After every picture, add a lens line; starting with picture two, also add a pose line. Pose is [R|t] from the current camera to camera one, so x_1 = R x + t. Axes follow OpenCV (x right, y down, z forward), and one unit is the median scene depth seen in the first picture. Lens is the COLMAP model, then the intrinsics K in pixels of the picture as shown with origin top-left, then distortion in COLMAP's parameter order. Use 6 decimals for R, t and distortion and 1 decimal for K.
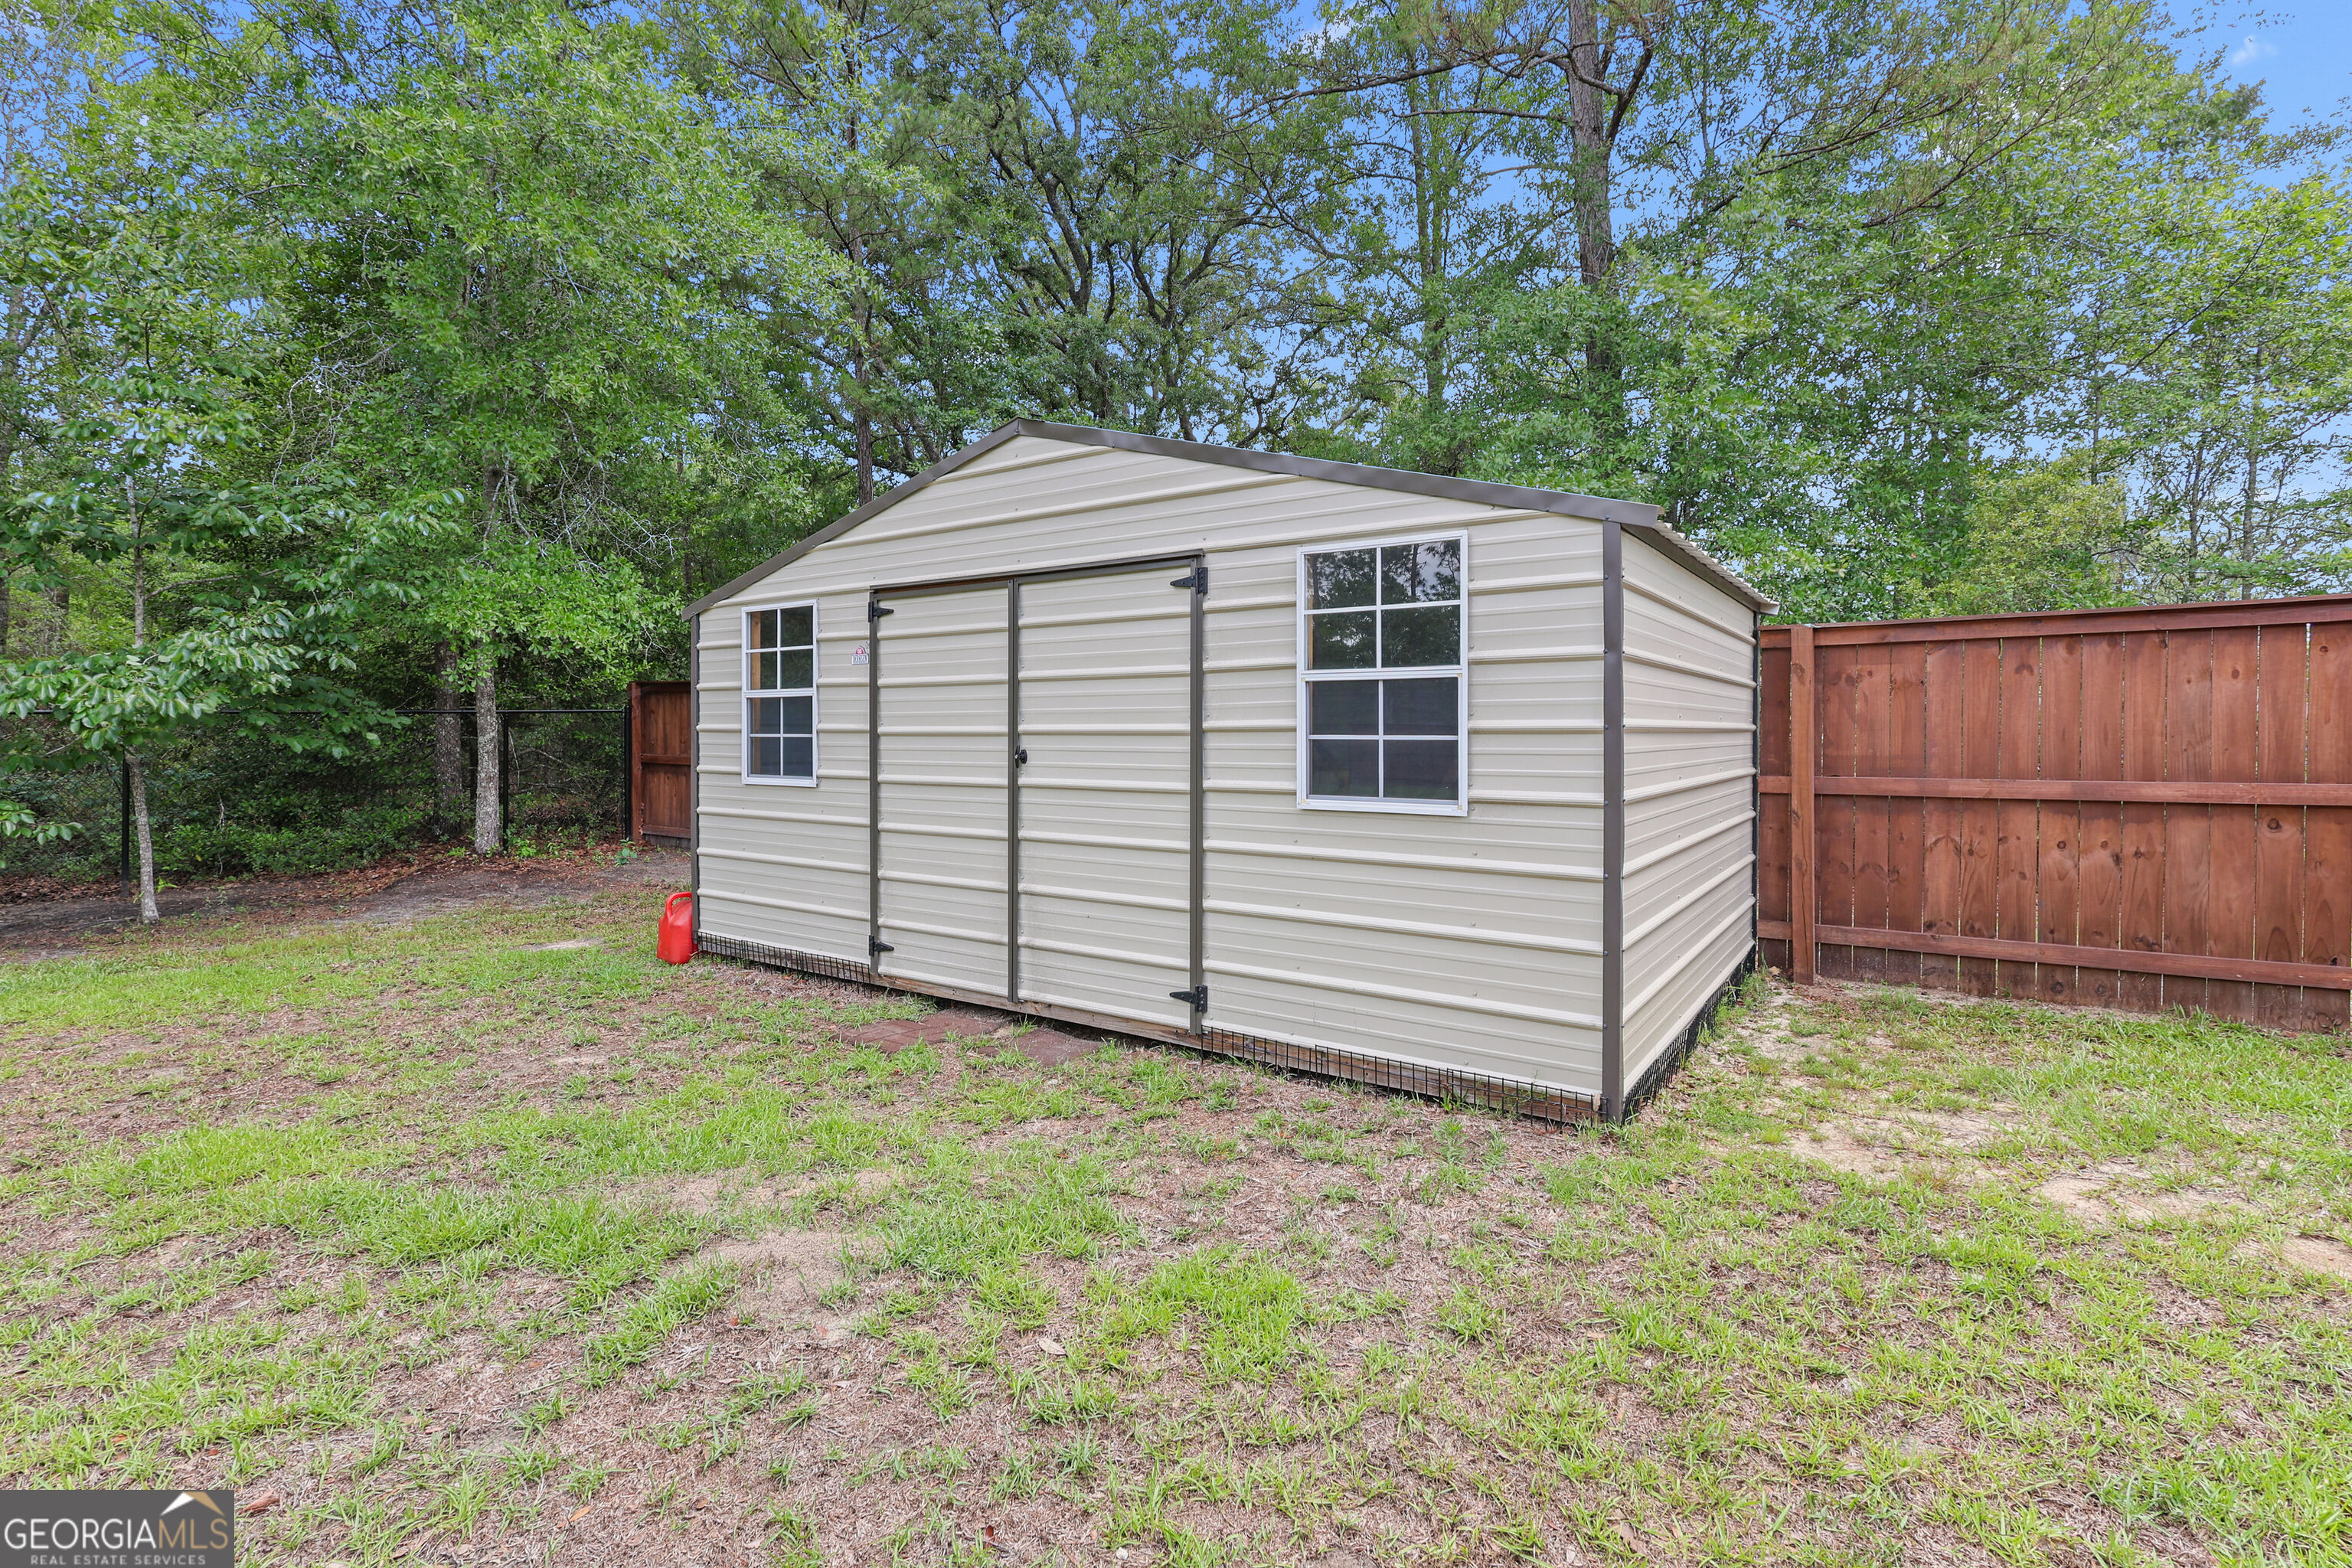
lens RADIAL K [[1088.8, 0, 1173.6], [0, 1088.8, 730.8], [0, 0, 1]] dist [0.000410, 0.000047]
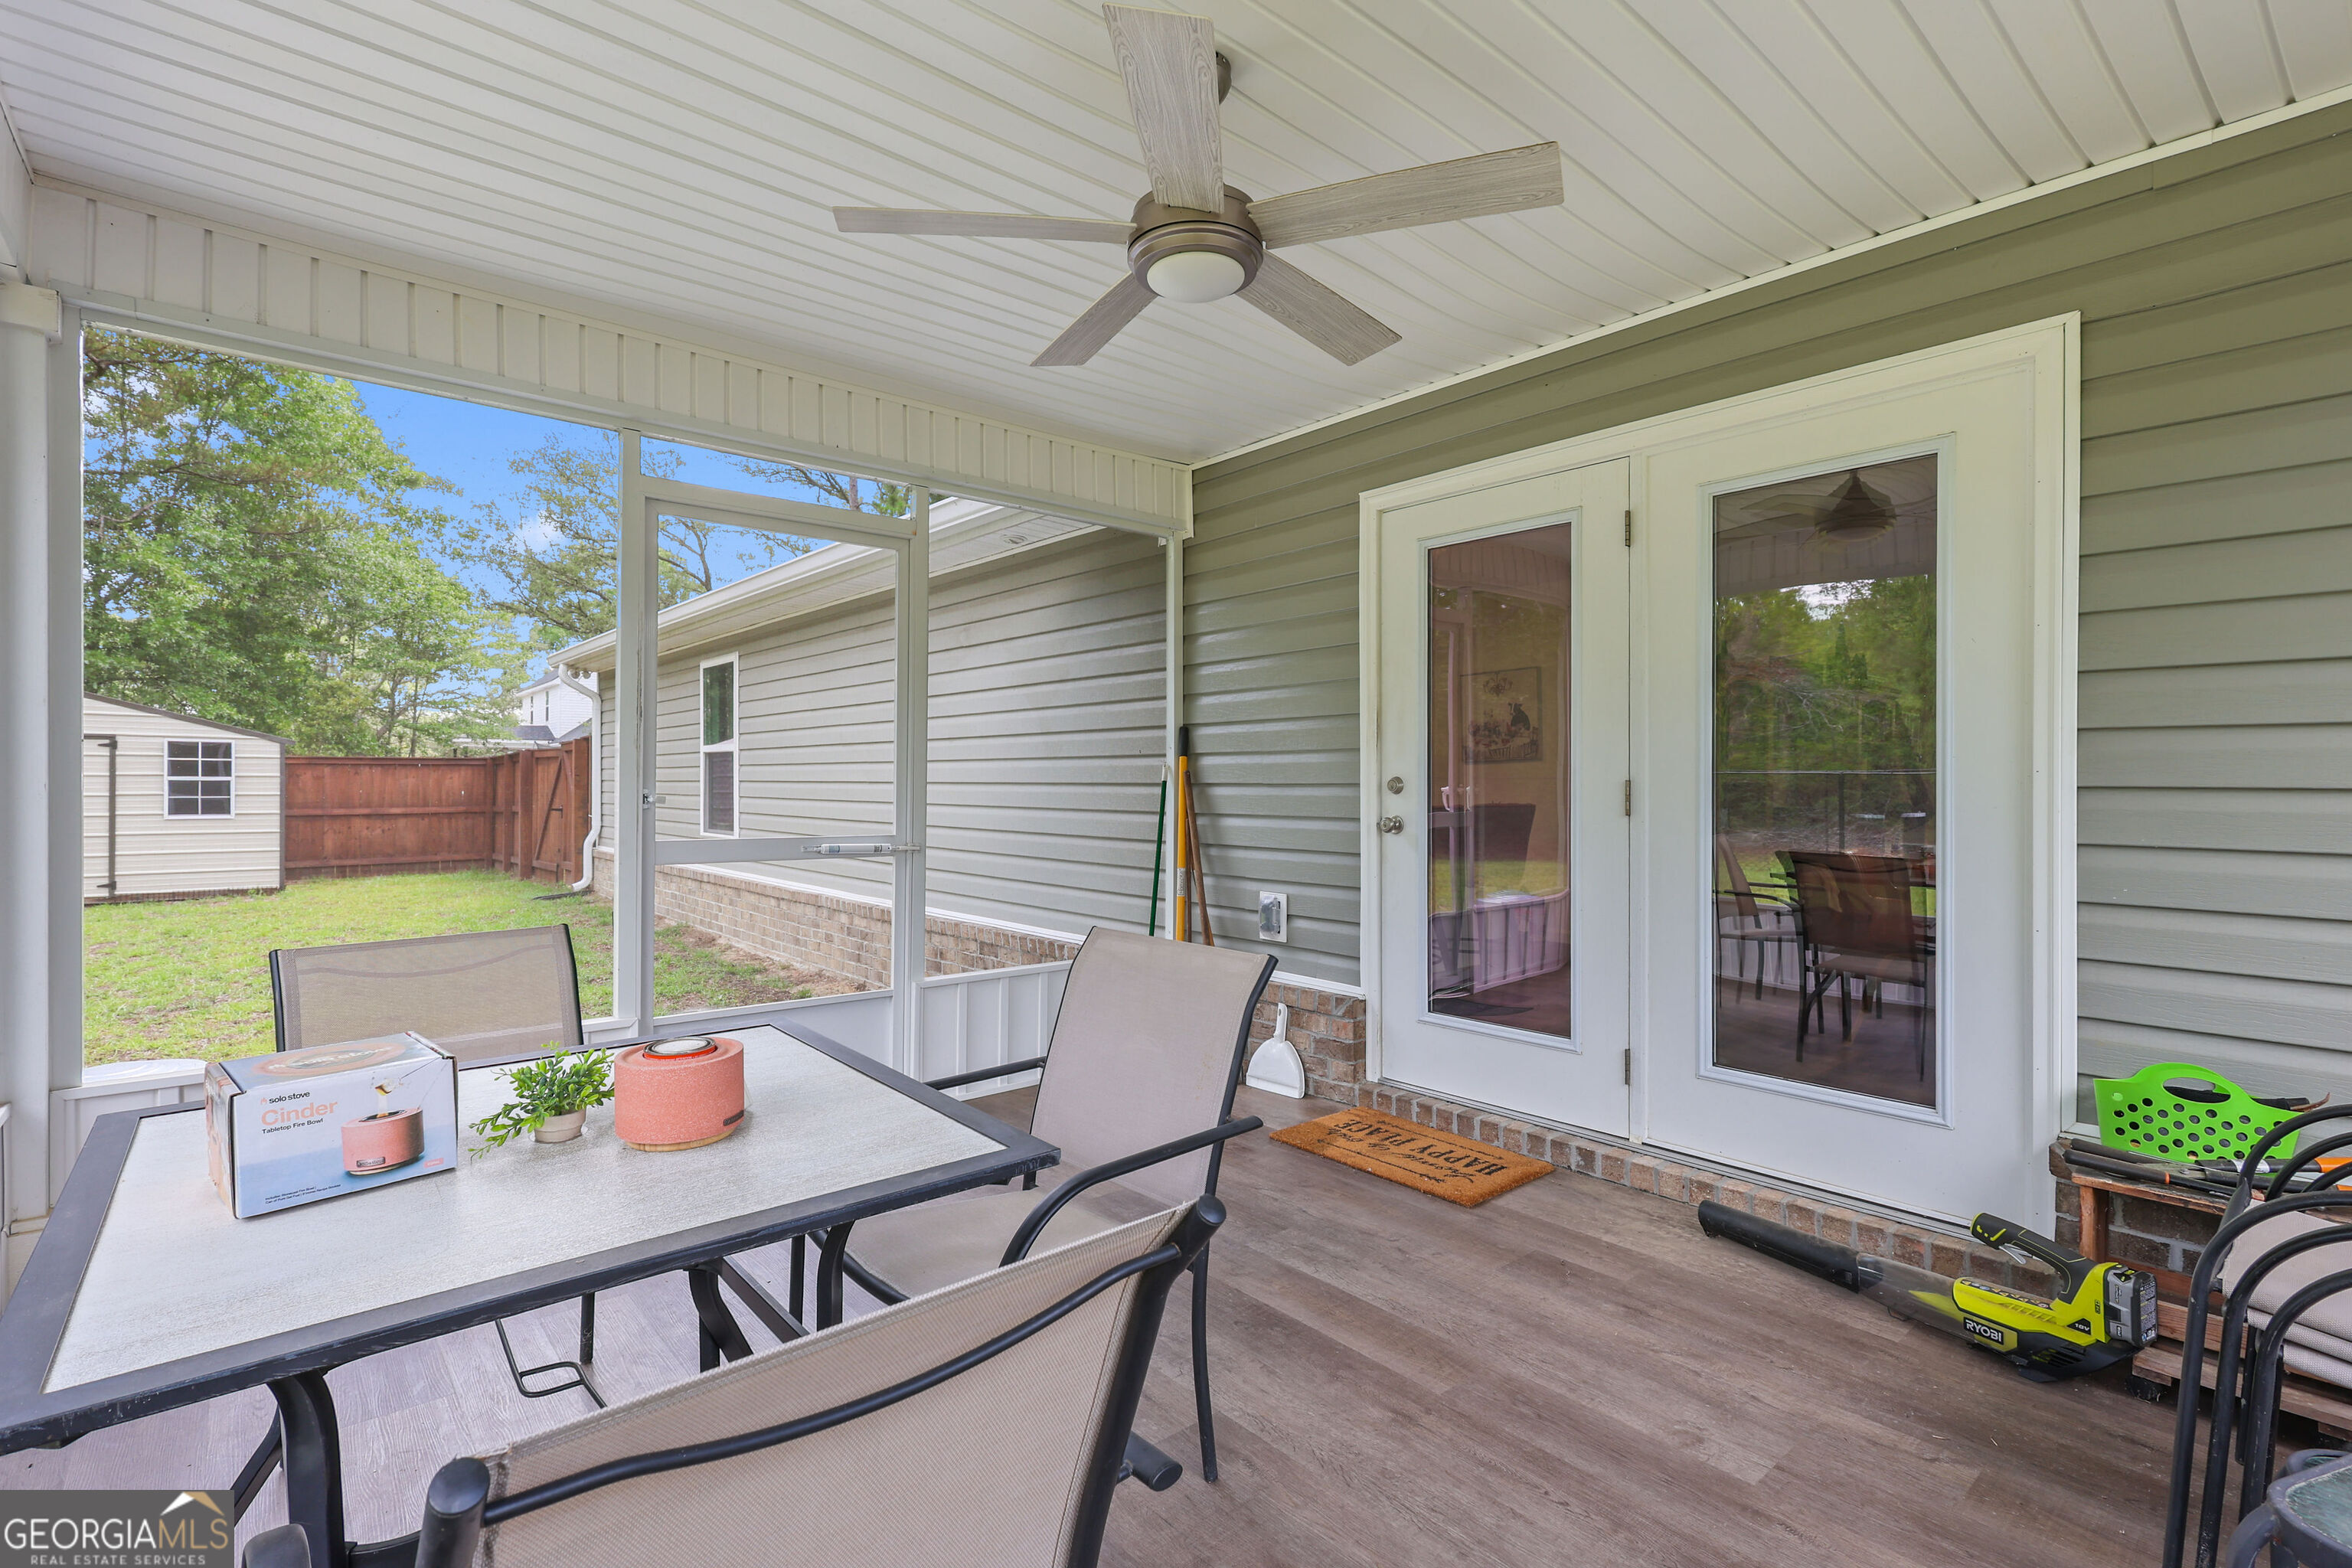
lens RADIAL K [[1097.4, 0, 1176.0], [0, 1097.4, 784.0], [0, 0, 1]] dist [0.001481, 0.000563]
pose [[0.179334, 0.003610, 0.983782, -2.141072], [-0.003341, 0.999990, -0.003061, -0.028072], [-0.983783, -0.002738, 0.179344, -2.126374]]
